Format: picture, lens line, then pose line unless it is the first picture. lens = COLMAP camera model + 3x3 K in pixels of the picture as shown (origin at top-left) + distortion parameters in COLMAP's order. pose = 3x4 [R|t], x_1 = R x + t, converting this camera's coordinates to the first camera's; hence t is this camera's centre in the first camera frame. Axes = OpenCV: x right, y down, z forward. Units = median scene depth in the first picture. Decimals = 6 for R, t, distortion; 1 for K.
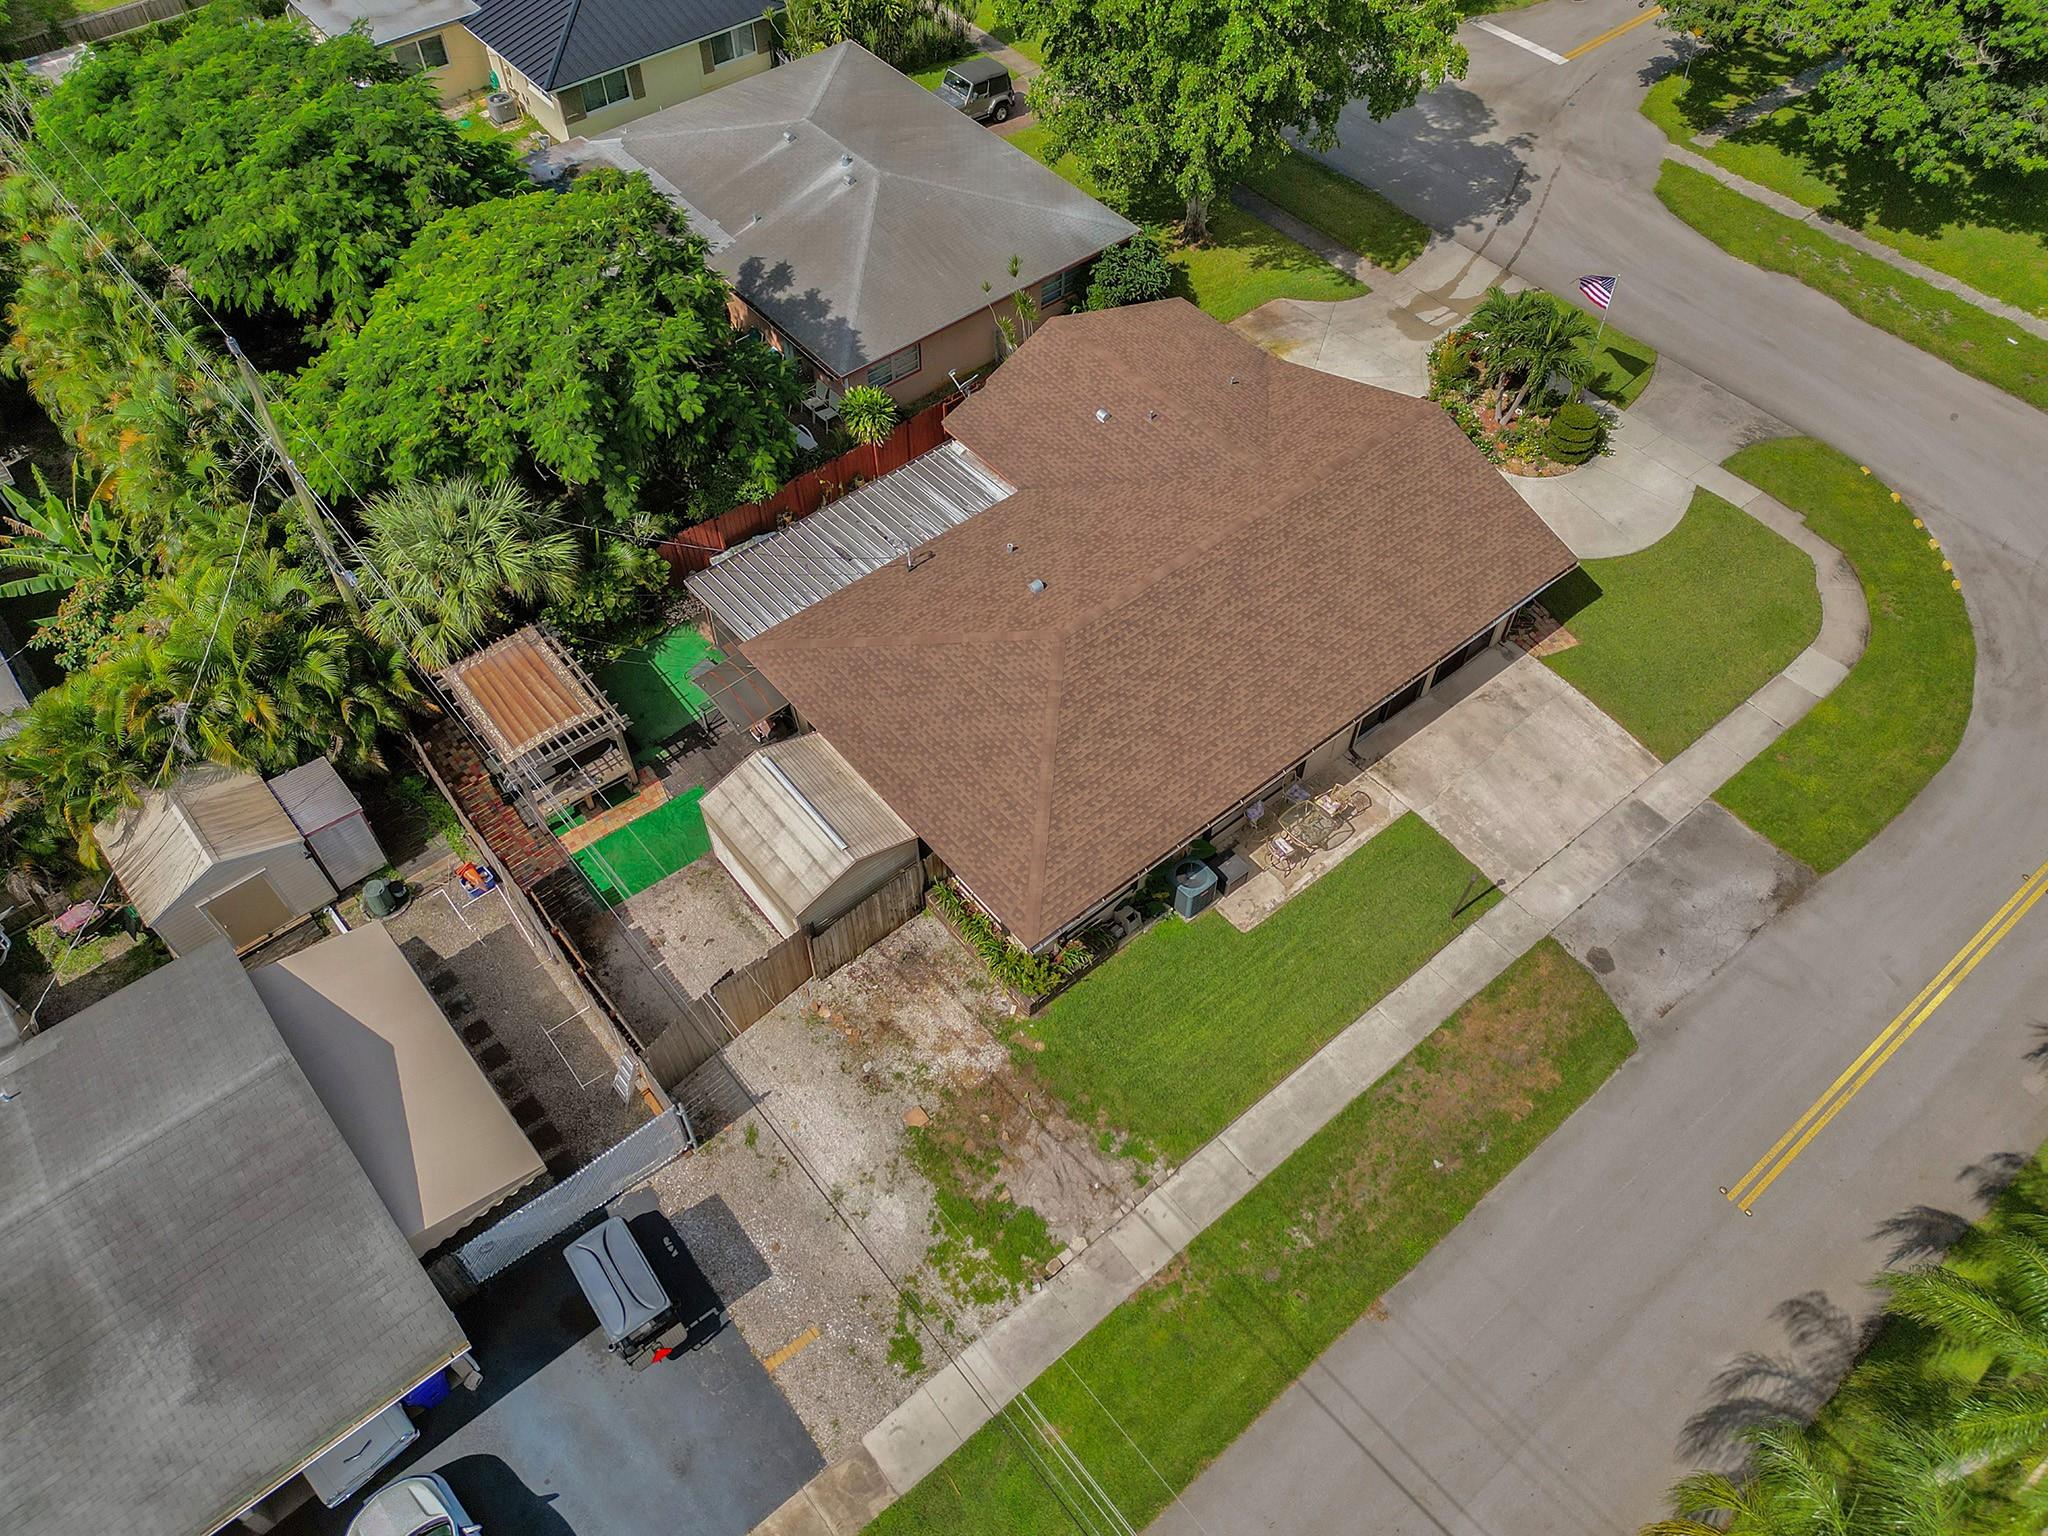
lens RADIAL K [[1442.5, 0, 1024.0], [0, 1442.5, 768.0], [0, 0, 1]] dist [0.071701, -0.067308]
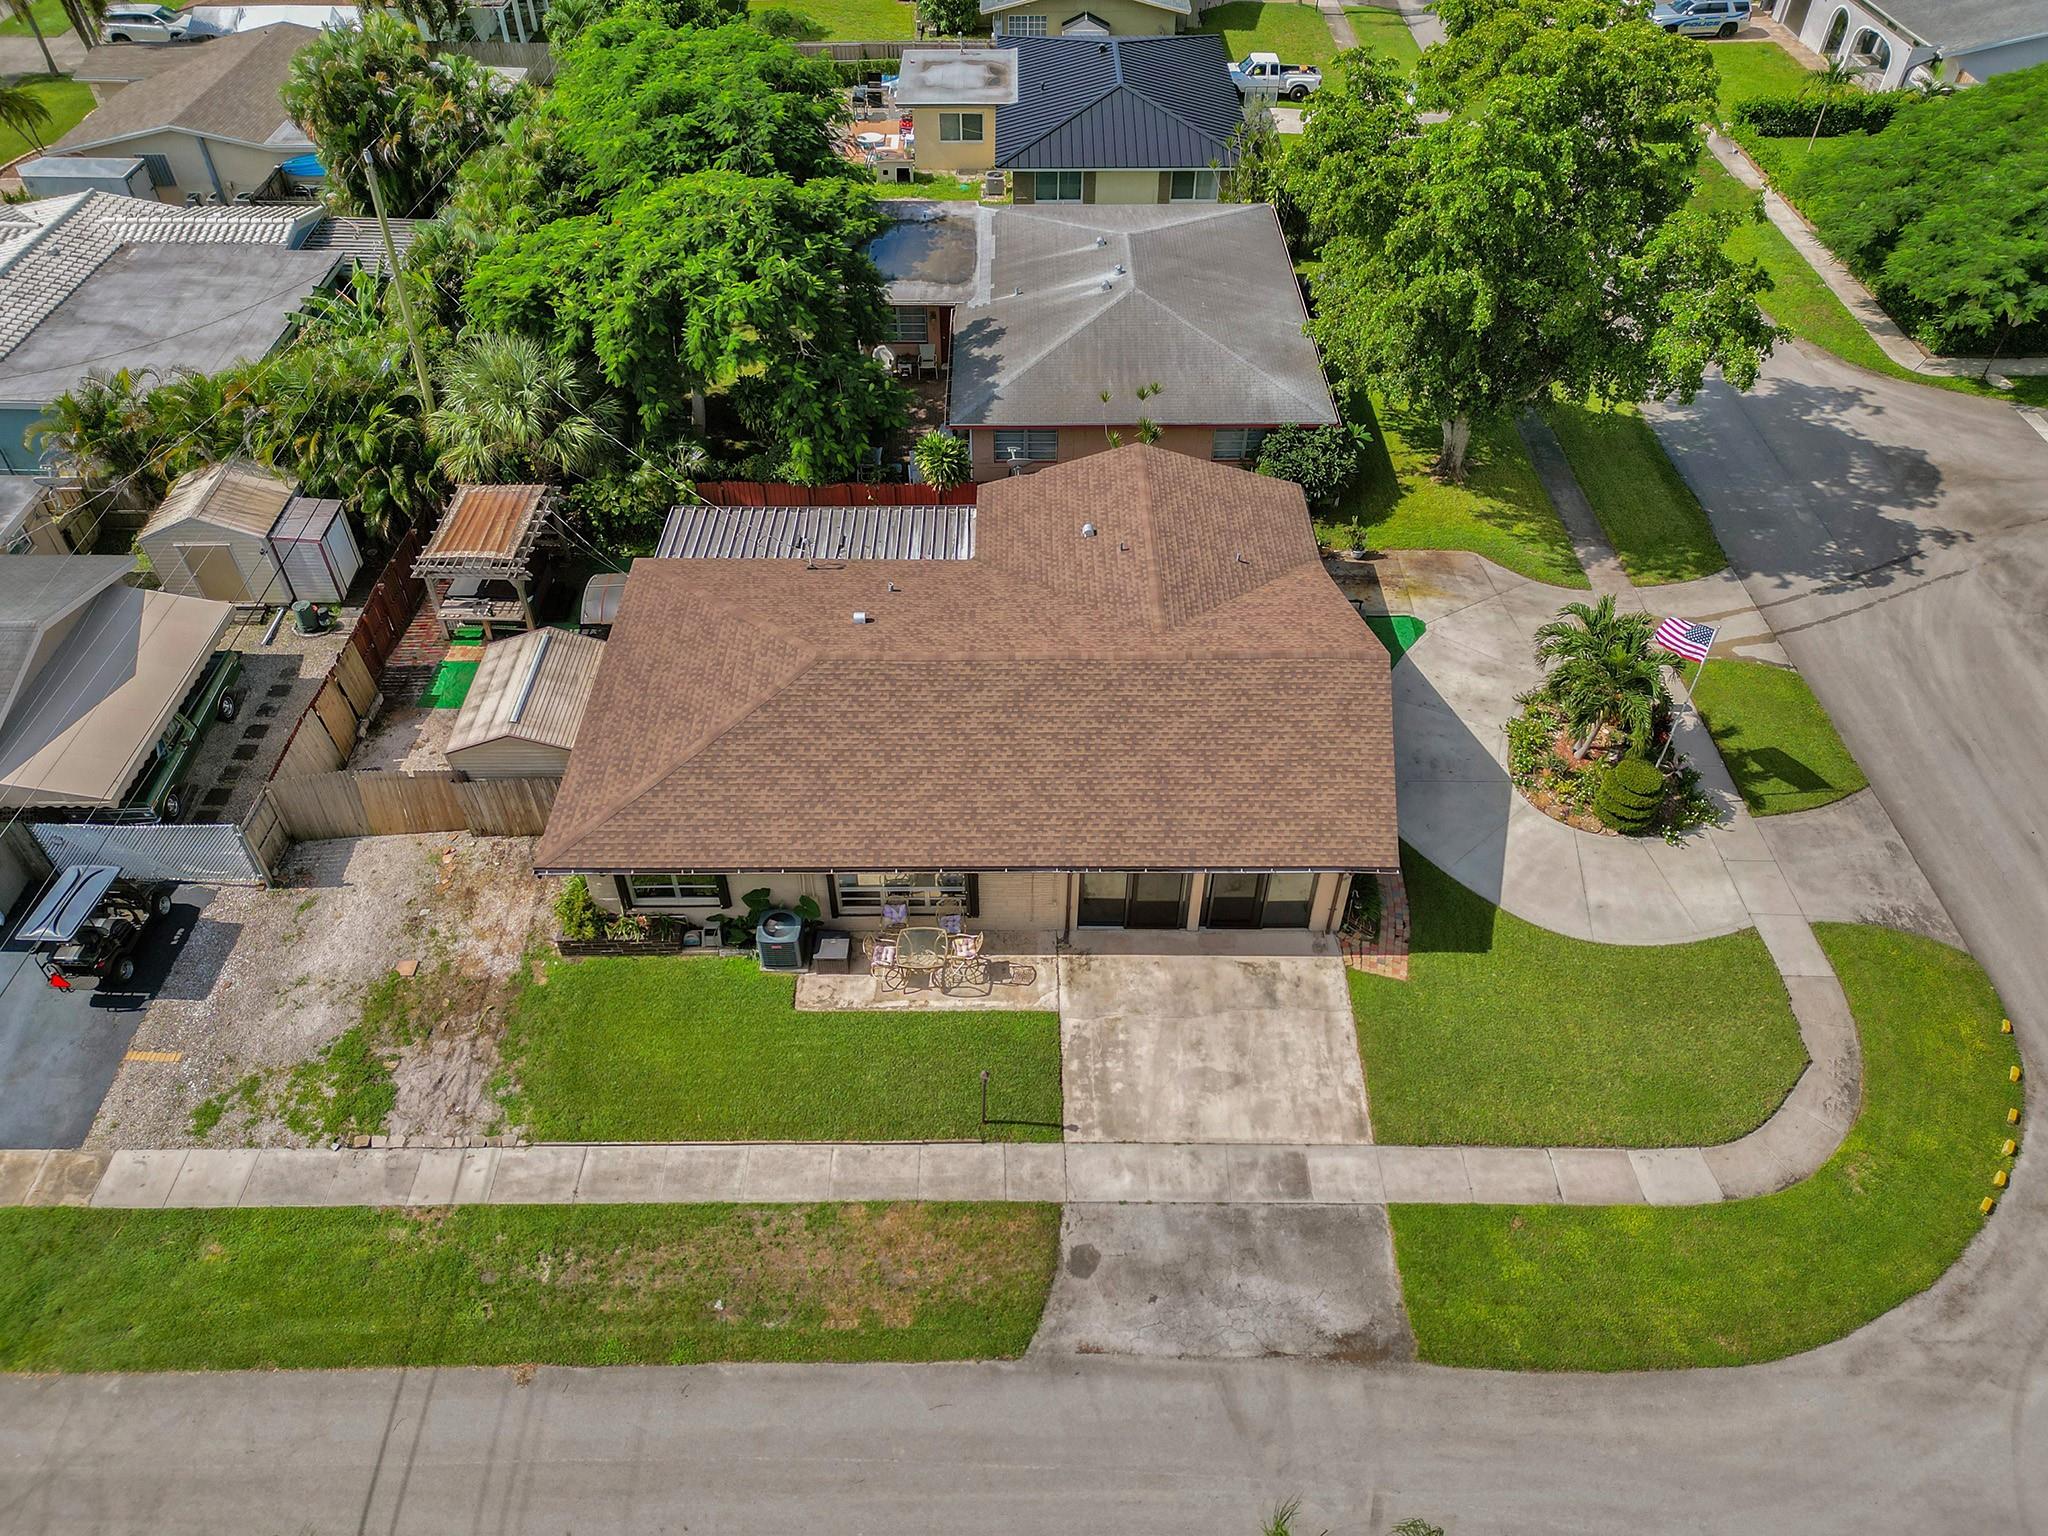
lens RADIAL K [[1442.5, 0, 1024.0], [0, 1442.5, 768.0], [0, 0, 1]] dist [0.071701, -0.067308]
pose [[0.772181, 0.436066, -0.462150, 0.616820], [-0.500411, 0.865571, -0.019392, -0.074872], [0.391567, 0.246239, 0.886590, 0.188358]]
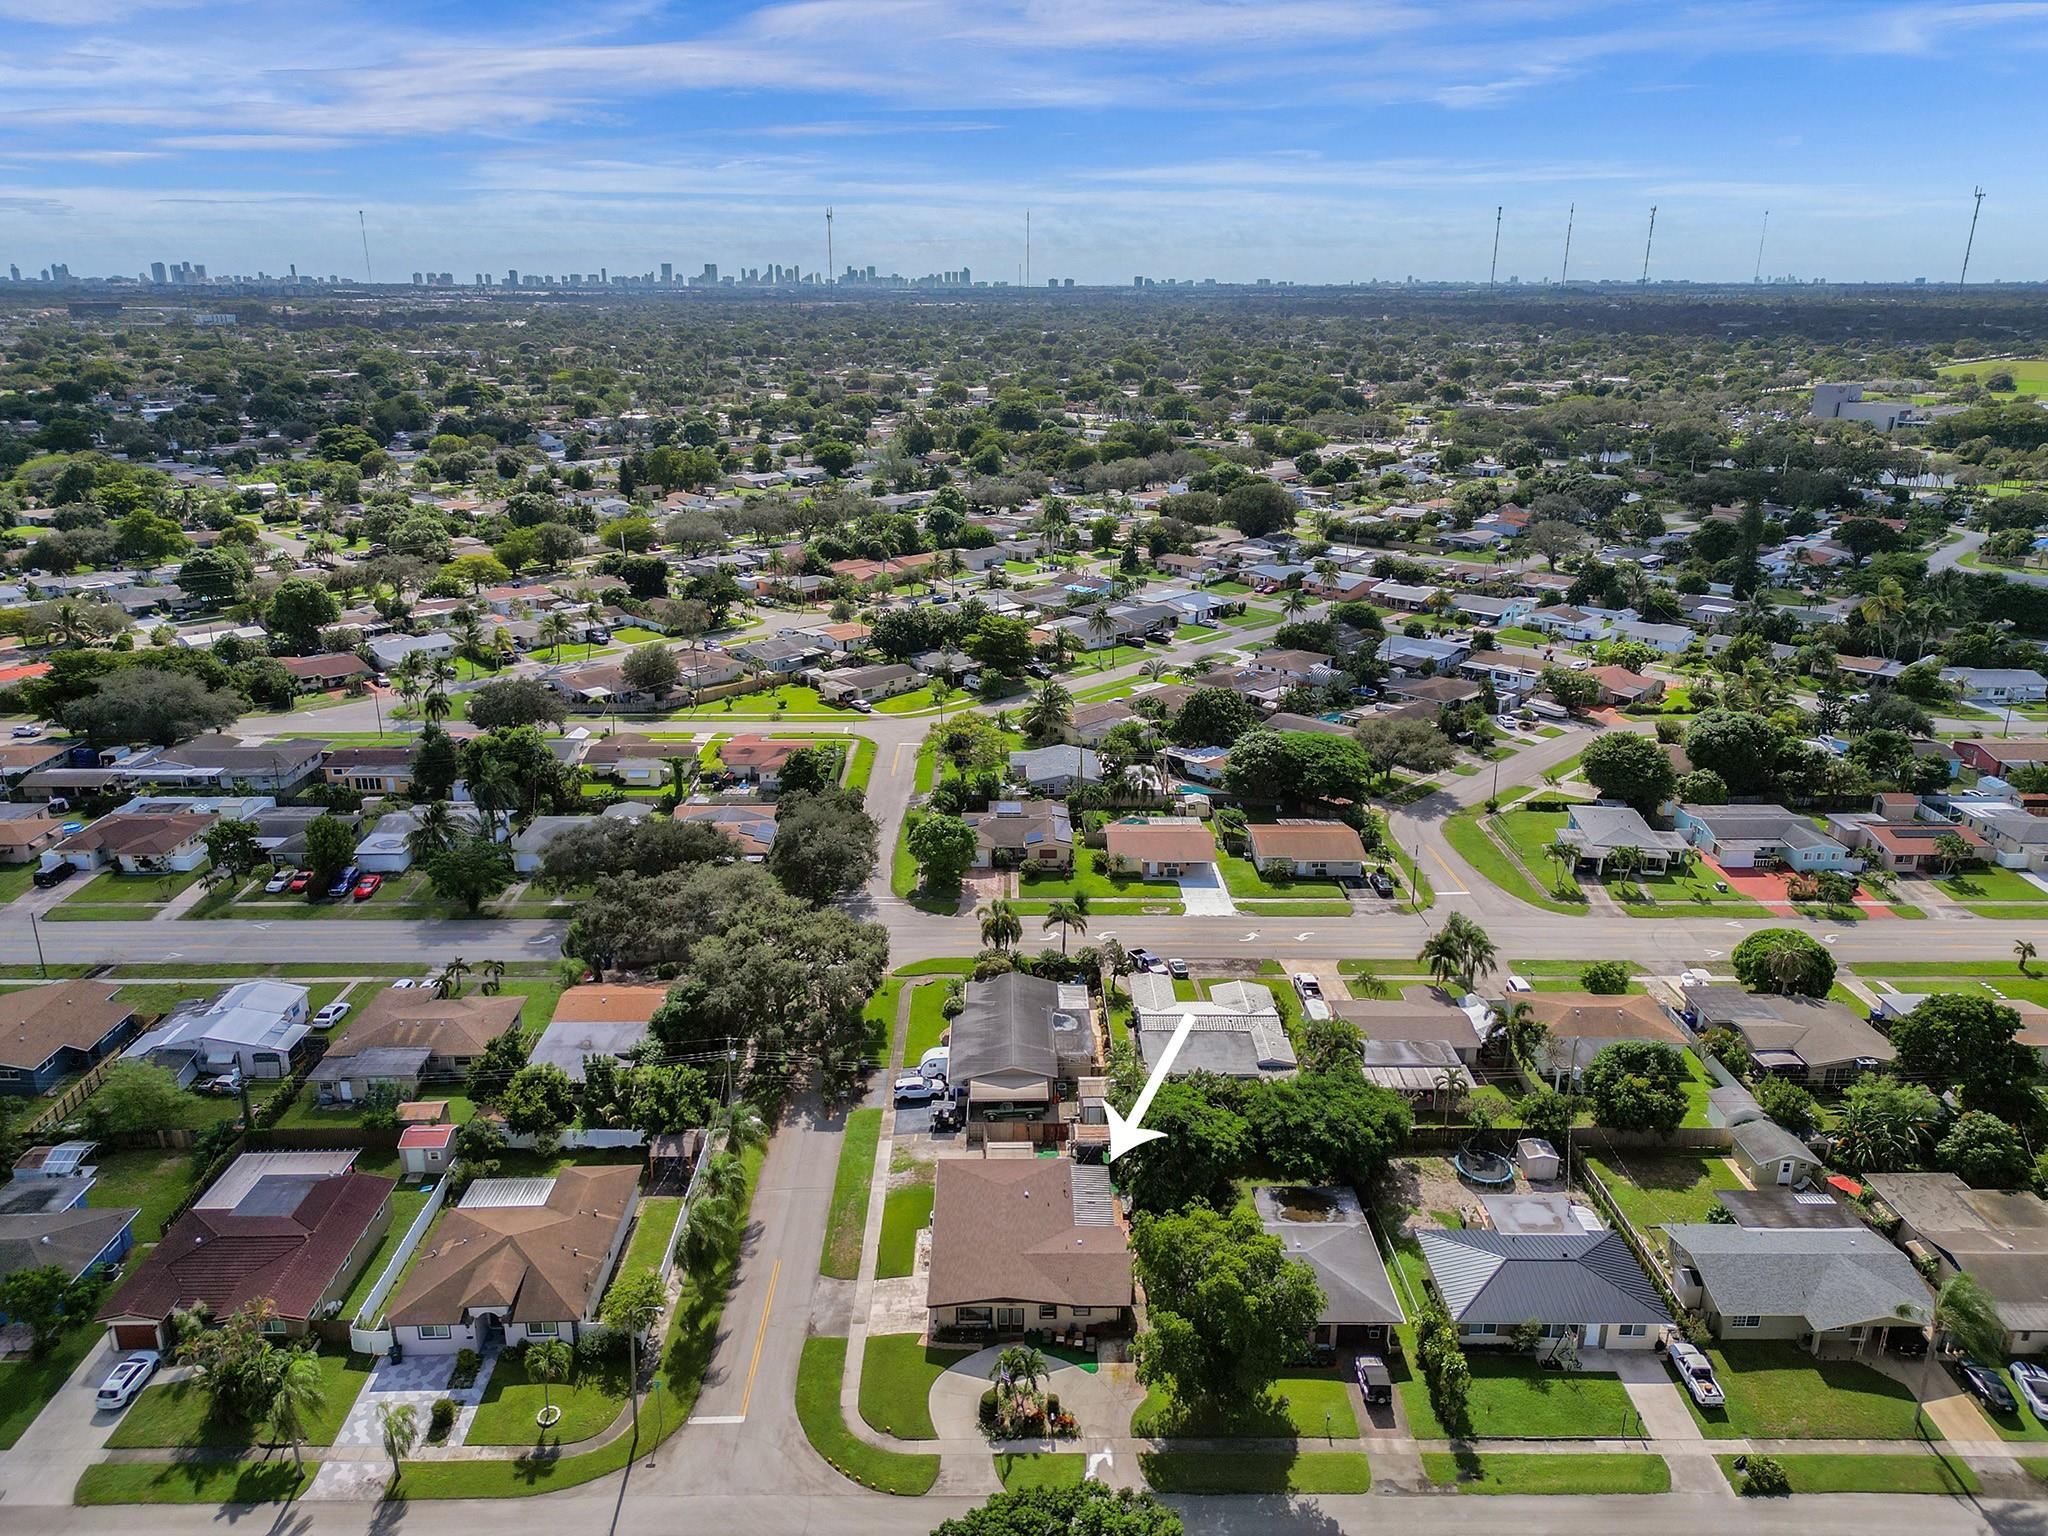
lens RADIAL K [[1442.5, 0, 1024.0], [0, 1442.5, 768.0], [0, 0, 1]] dist [0.071701, -0.067308]
pose [[-0.626871, 0.253378, -0.736771, 2.254476], [-0.616755, 0.416443, 0.667973, -2.801928], [0.476073, 0.873141, -0.104784, 0.508212]]
